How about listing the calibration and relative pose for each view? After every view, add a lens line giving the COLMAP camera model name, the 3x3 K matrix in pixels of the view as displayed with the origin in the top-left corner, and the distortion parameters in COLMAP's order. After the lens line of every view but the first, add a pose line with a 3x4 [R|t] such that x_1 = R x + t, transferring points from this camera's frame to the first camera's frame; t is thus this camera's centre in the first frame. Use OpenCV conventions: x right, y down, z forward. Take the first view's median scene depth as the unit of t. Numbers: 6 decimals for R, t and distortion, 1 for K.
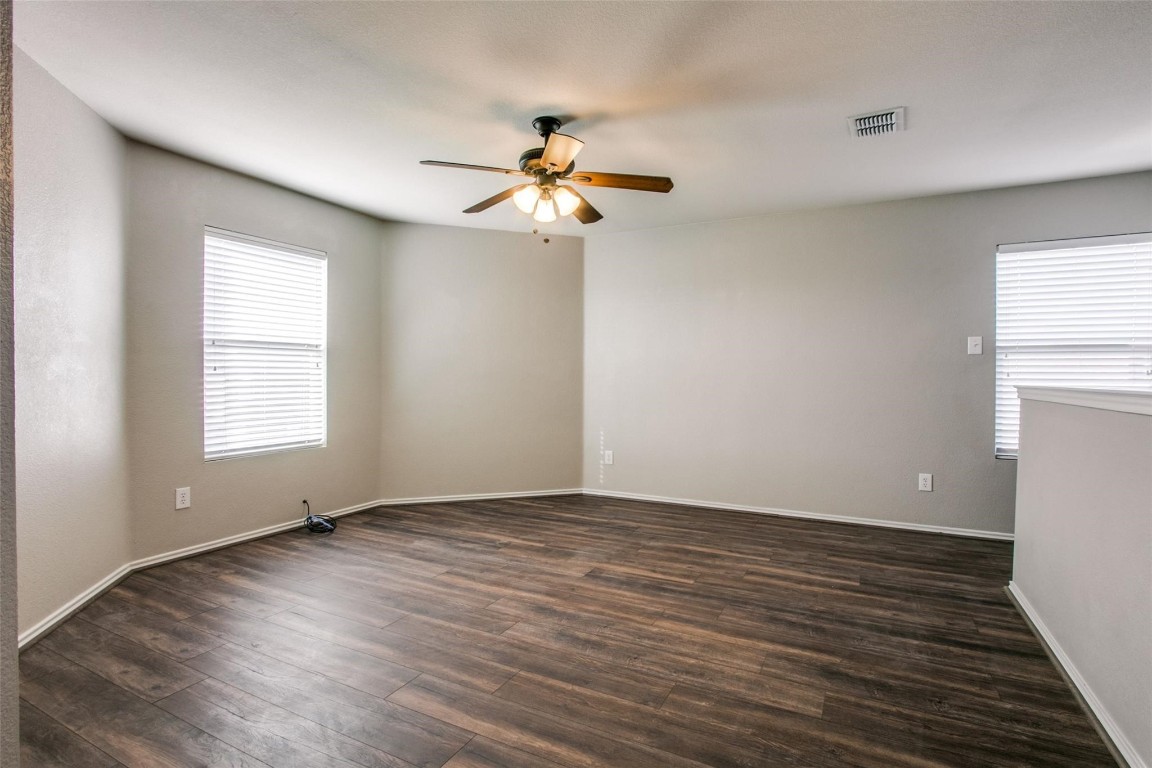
lens RADIAL K [[546.0, 0, 573.7], [0, 546.0, 383.1], [0, 0, 1]] dist [-0.015966, 0.000620]
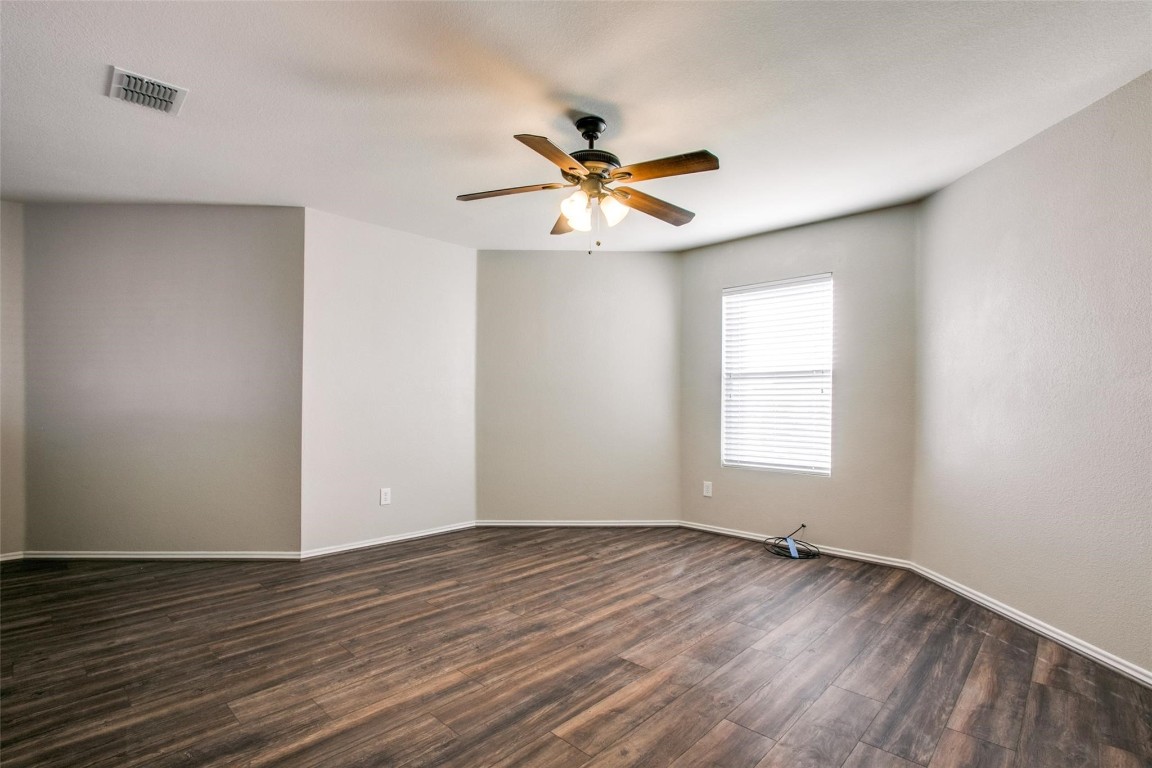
lens RADIAL K [[546.0, 0, 596.2], [0, 546.0, 400.7], [0, 0, 1]] dist [-0.015966, 0.000620]
pose [[-0.249091, -0.007639, -0.968450, 0.847141], [-0.019531, 0.999805, -0.002862, -0.006839], [0.968283, 0.018202, -0.249192, 1.259204]]
